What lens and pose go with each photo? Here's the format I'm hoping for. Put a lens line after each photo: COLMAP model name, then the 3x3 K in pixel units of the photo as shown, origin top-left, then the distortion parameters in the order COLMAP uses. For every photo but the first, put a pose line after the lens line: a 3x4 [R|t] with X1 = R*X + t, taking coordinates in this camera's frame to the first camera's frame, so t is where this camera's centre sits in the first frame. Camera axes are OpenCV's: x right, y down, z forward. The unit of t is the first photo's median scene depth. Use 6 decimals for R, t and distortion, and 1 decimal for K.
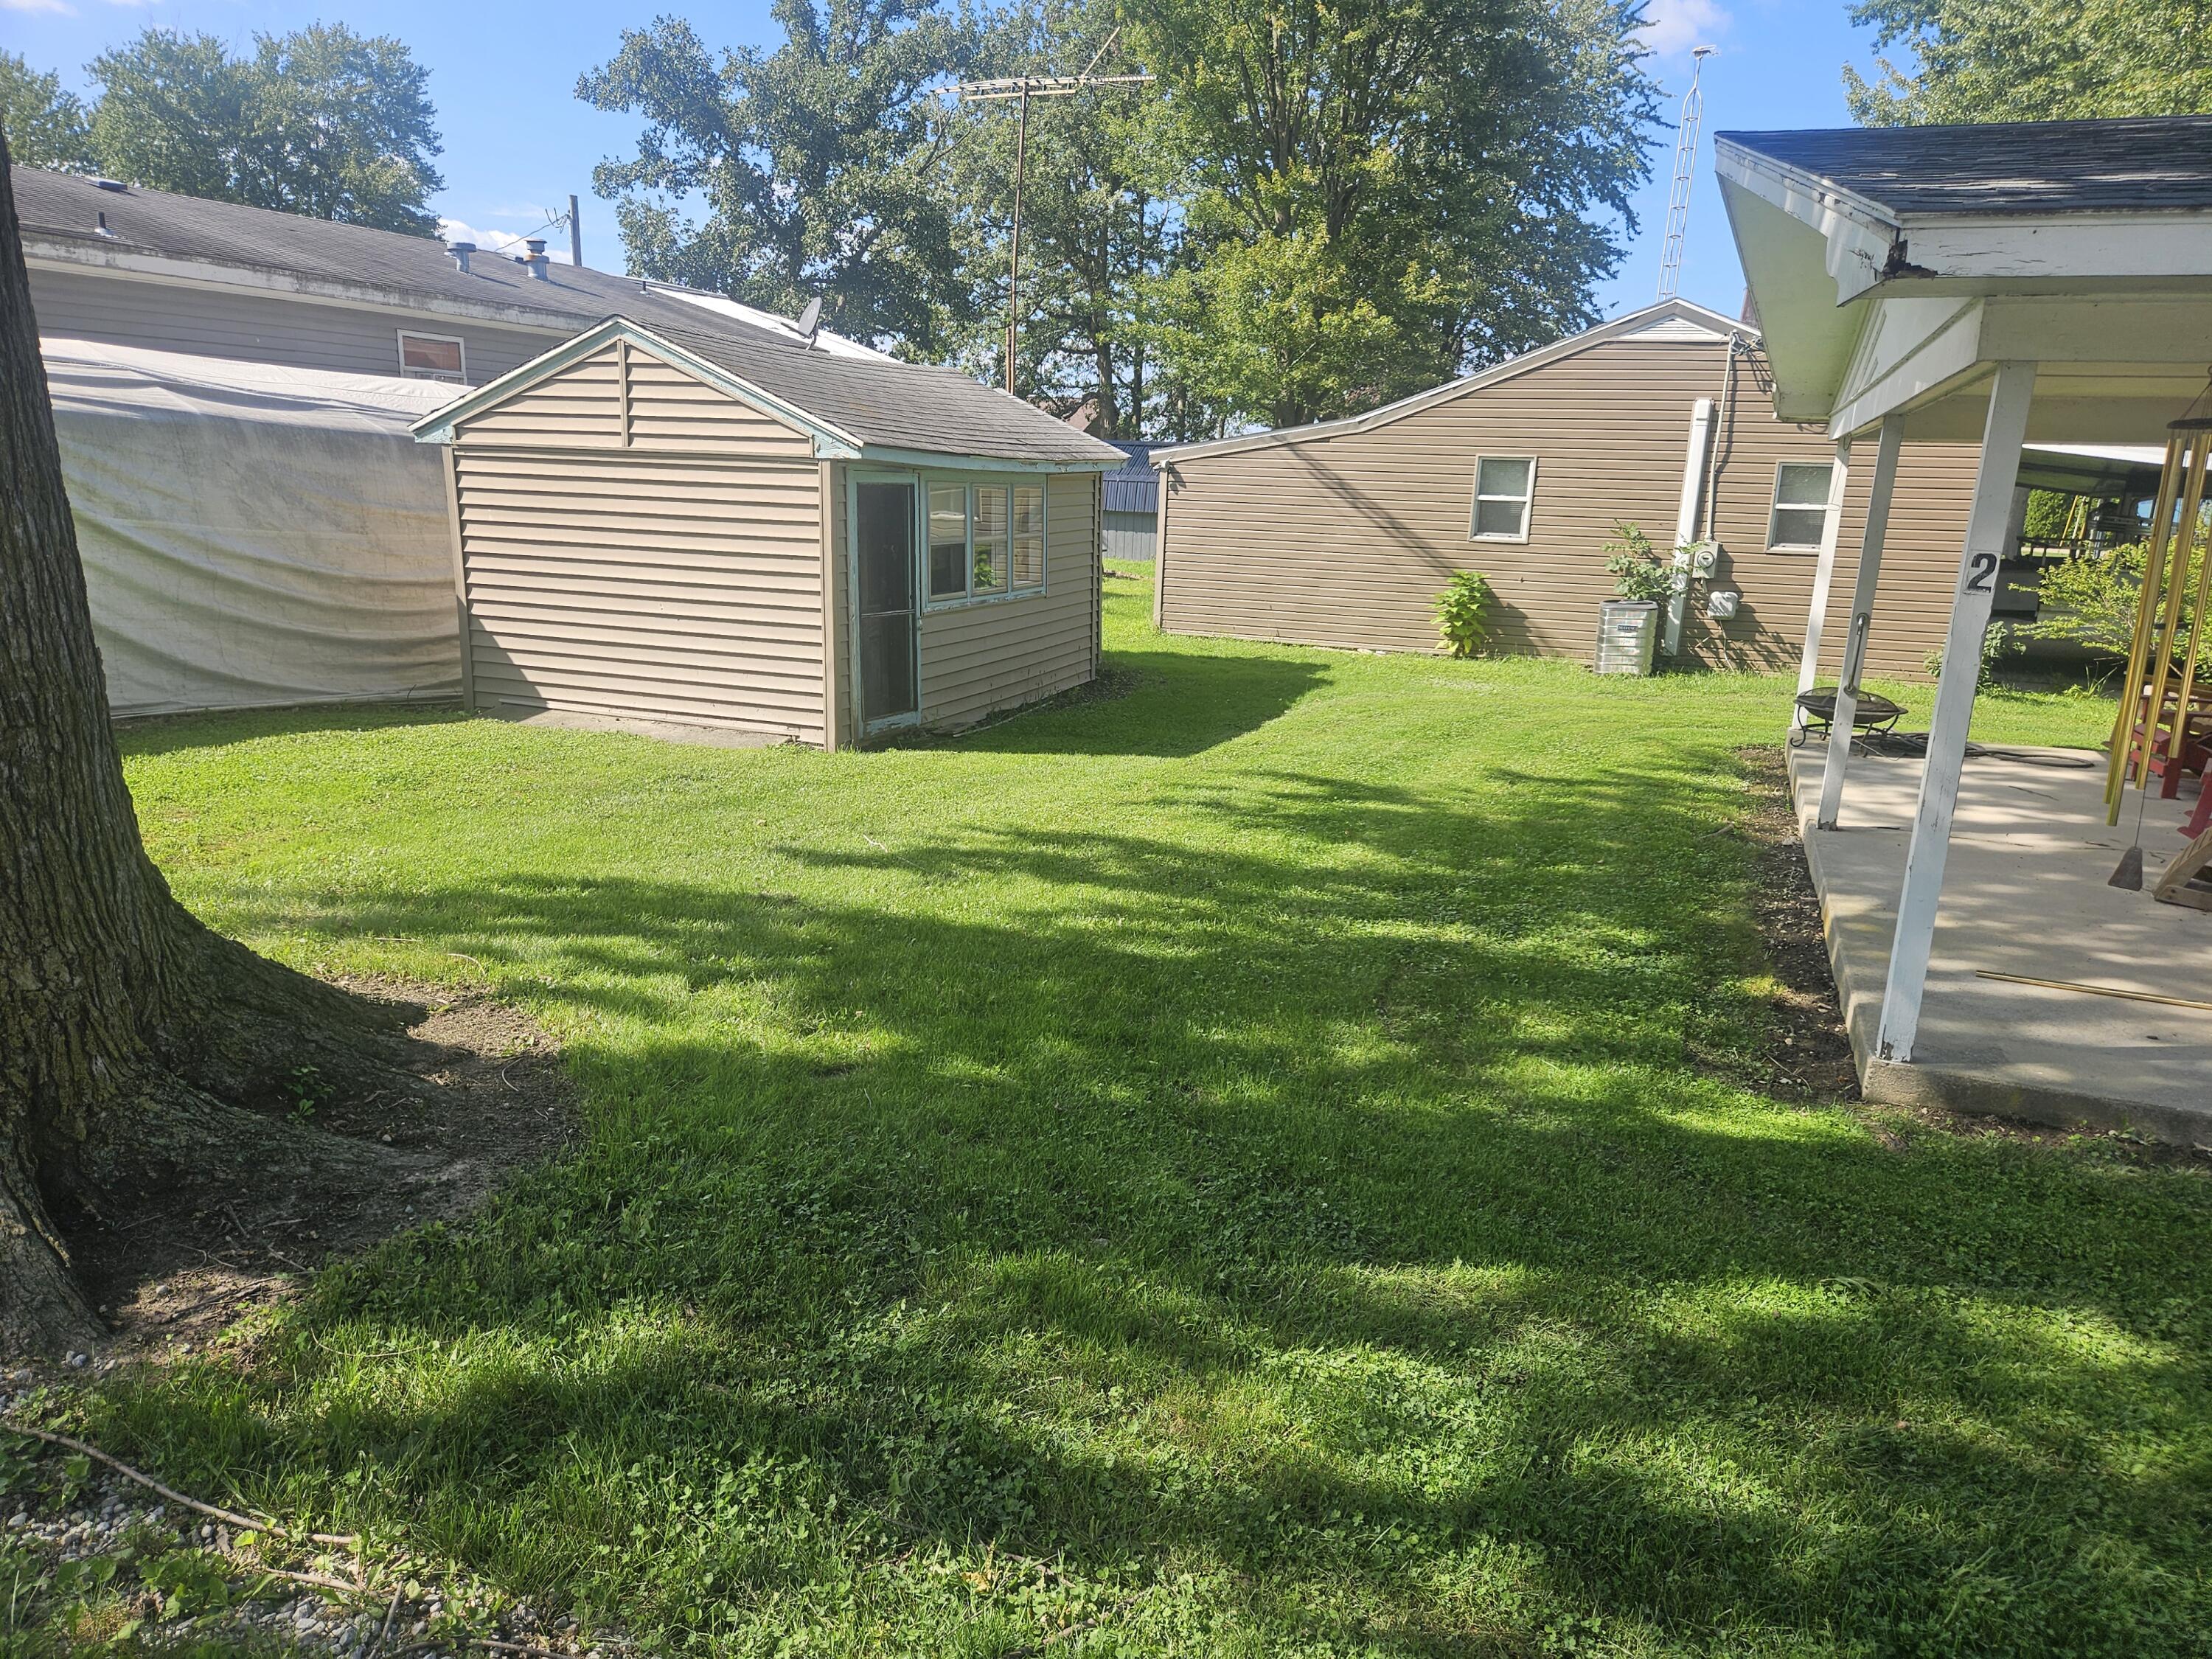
lens RADIAL K [[1504.8, 0, 1118.1], [0, 1504.8, 830.6], [0, 0, 1]] dist [0.074656, -0.066651]
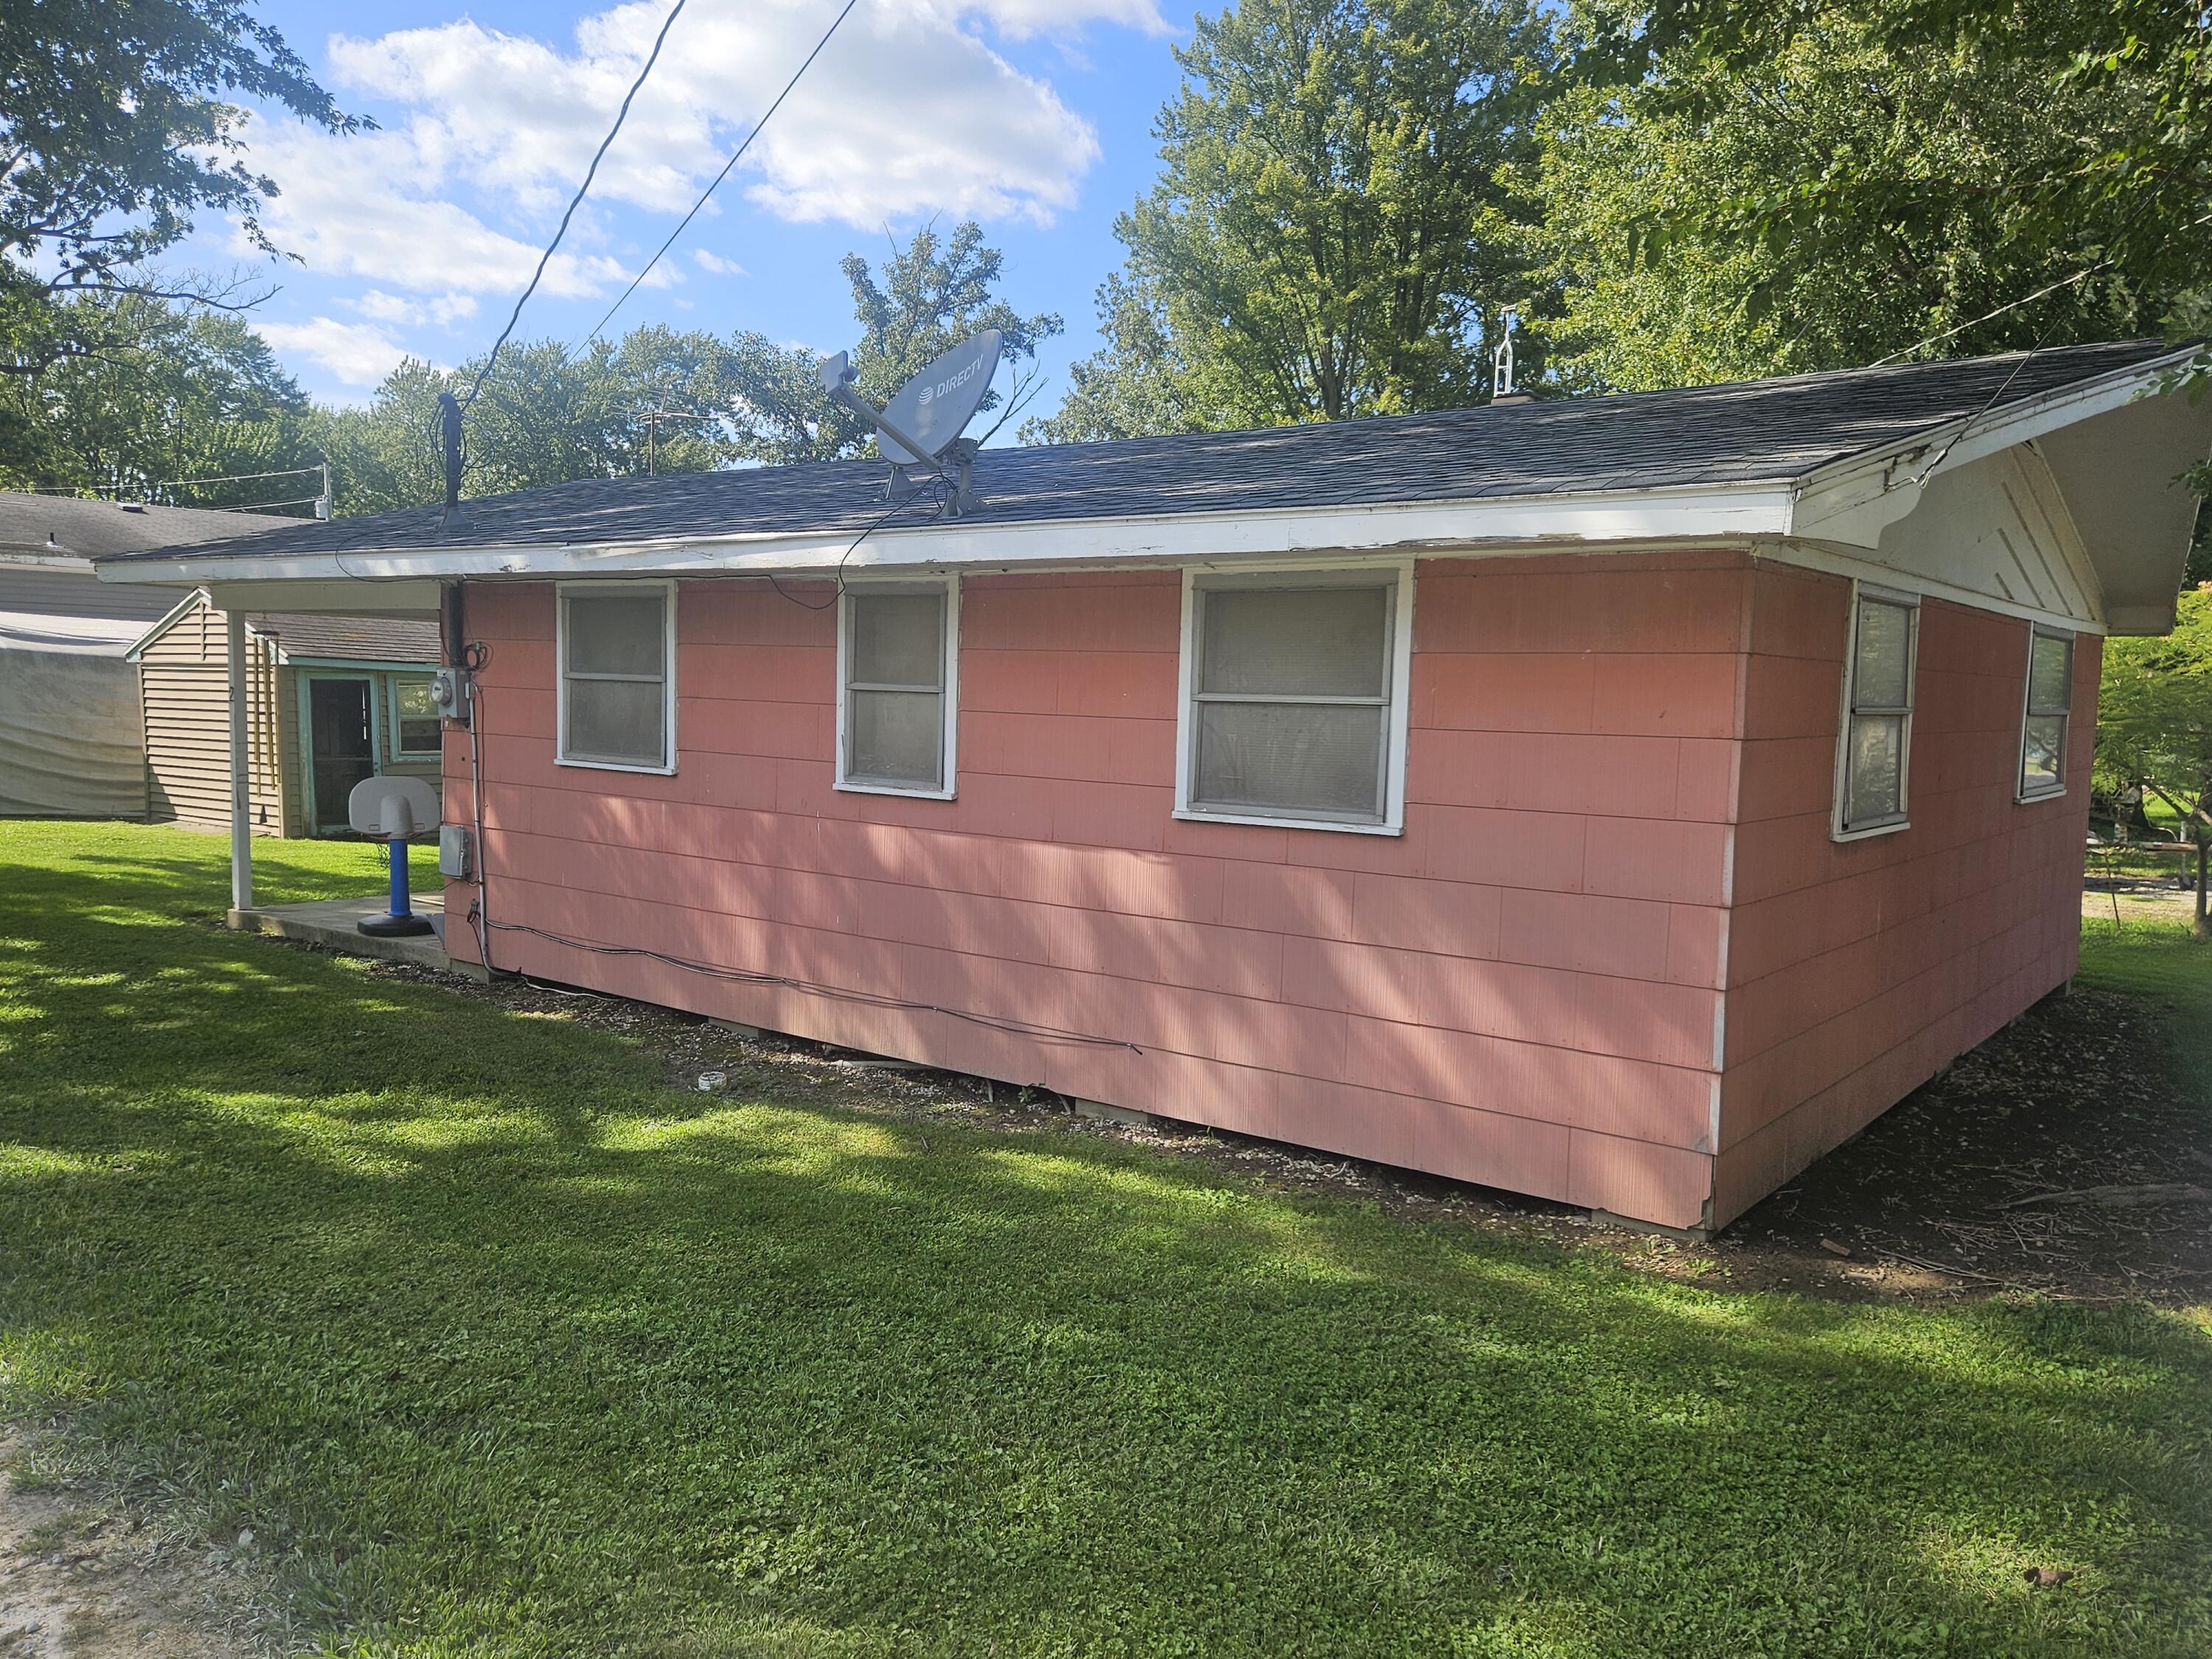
lens RADIAL K [[1641.6, 0, 1138.7], [0, 1641.6, 831.8], [0, 0, 1]] dist [0.146100, -0.224522]
pose [[0.971733, 0.010529, -0.235847, 1.068412], [-0.046682, 0.987849, -0.148237, 0.153415], [0.231421, 0.155057, 0.960418, -0.492544]]
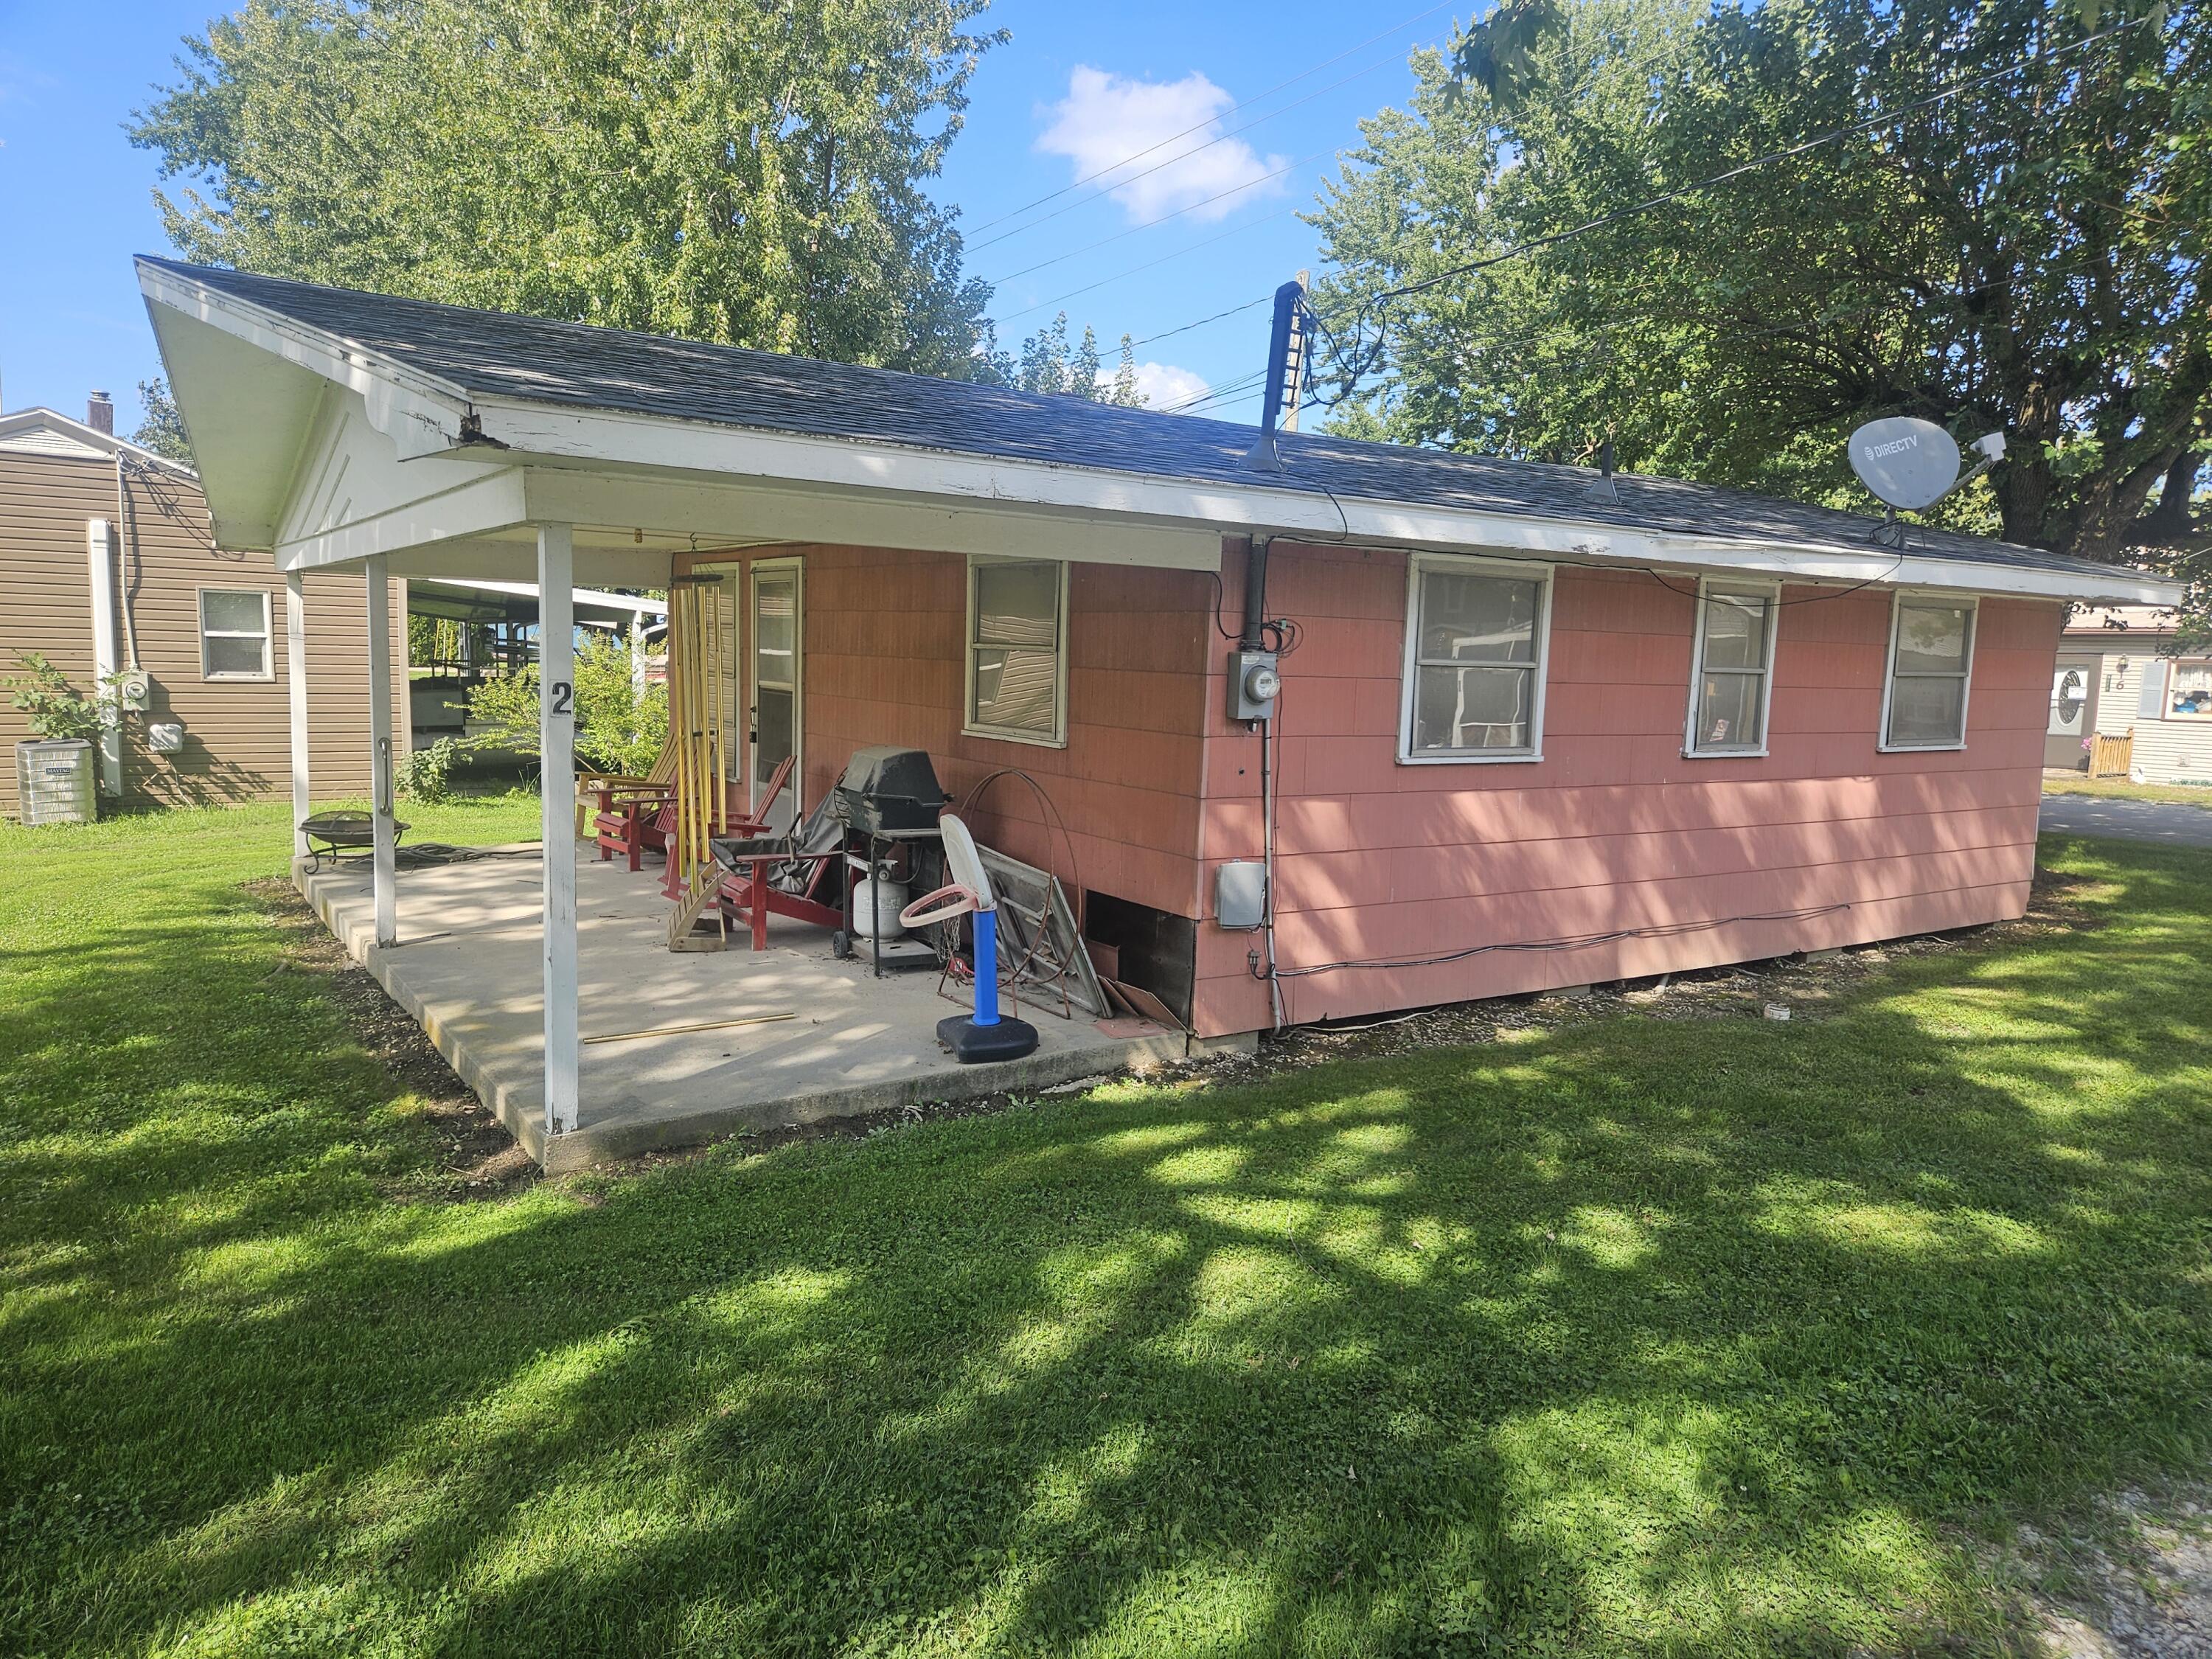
lens RADIAL K [[1504.8, 0, 1118.1], [0, 1504.8, 830.6], [0, 0, 1]] dist [0.074656, -0.066651]
pose [[0.539987, -0.122687, 0.832684, -0.122394], [0.184663, 0.982484, 0.025006, -0.013442], [-0.821166, 0.140262, 0.553184, 0.016688]]
